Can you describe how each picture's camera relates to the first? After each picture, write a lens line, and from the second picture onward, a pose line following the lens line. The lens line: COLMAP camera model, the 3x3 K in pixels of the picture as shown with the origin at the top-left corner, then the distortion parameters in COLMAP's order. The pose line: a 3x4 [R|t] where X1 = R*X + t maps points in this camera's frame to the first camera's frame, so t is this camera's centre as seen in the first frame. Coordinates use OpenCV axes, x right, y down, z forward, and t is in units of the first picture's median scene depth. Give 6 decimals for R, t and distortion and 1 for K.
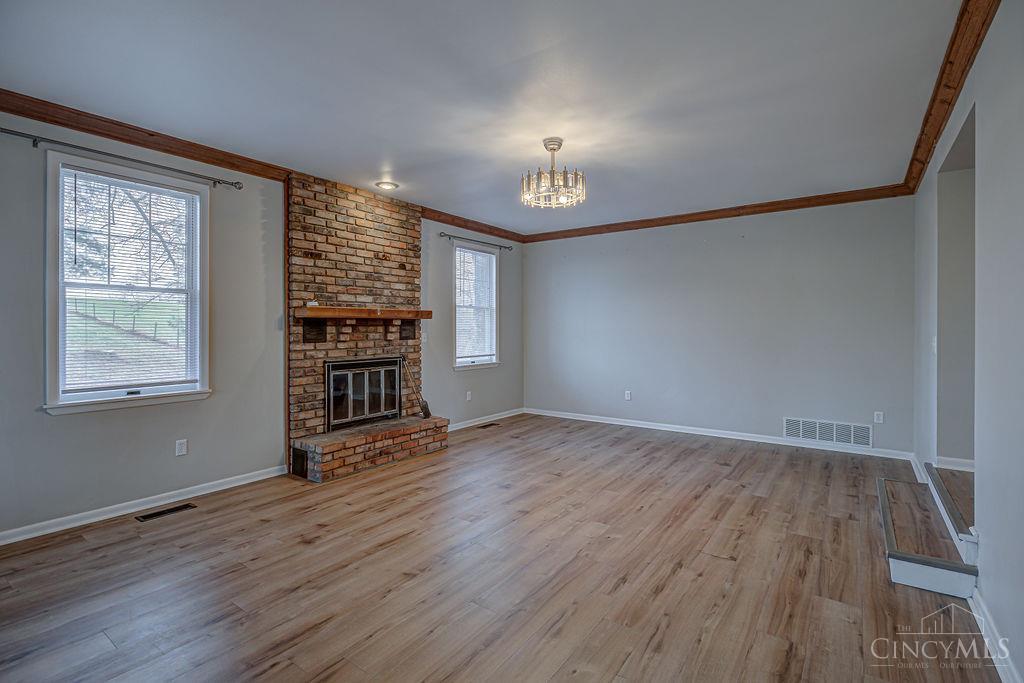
lens RADIAL K [[474.4, 0, 513.3], [0, 474.4, 329.9], [0, 0, 1]] dist [-0.002339, -0.000375]
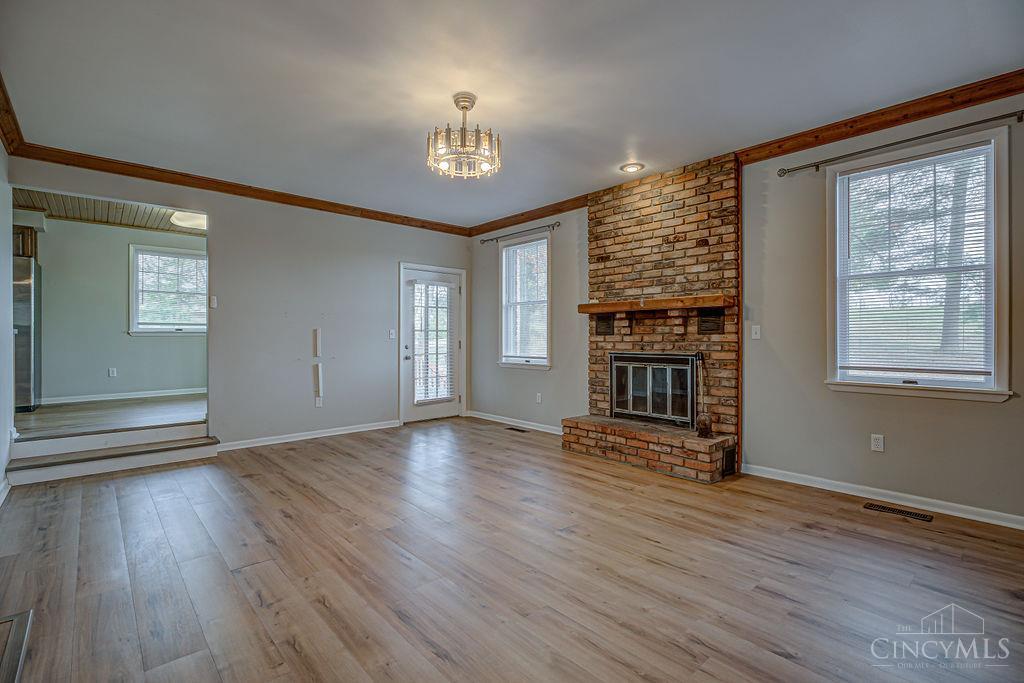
lens RADIAL K [[471.4, 0, 512.8], [0, 471.4, 338.1], [0, 0, 1]] dist [-0.003952, -0.000140]
pose [[-0.215350, 0.003891, -0.976529, 0.755505], [-0.000974, 0.999991, 0.004199, 0.030149], [0.976536, 0.001855, -0.215344, 1.060617]]
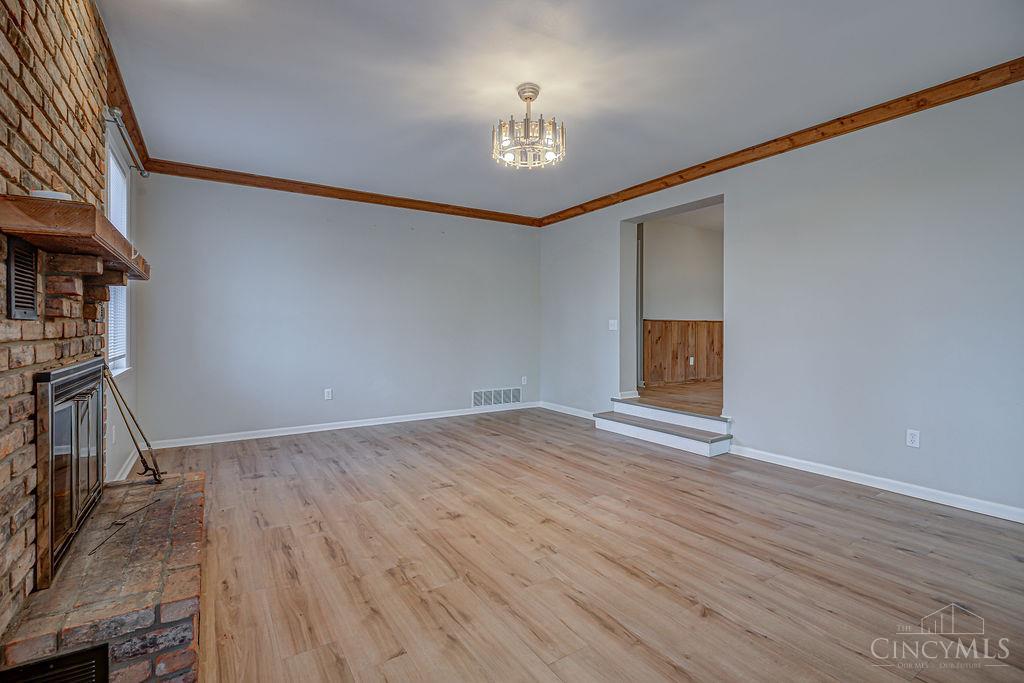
lens RADIAL K [[467.2, 0, 507.2], [0, 467.2, 331.9], [0, 0, 1]] dist [-0.004126, -0.000490]
pose [[0.377835, -0.006993, 0.925847, -0.604338], [0.001321, 0.999975, 0.007014, 0.034600], [-0.925872, -0.001427, 0.377834, 0.593583]]
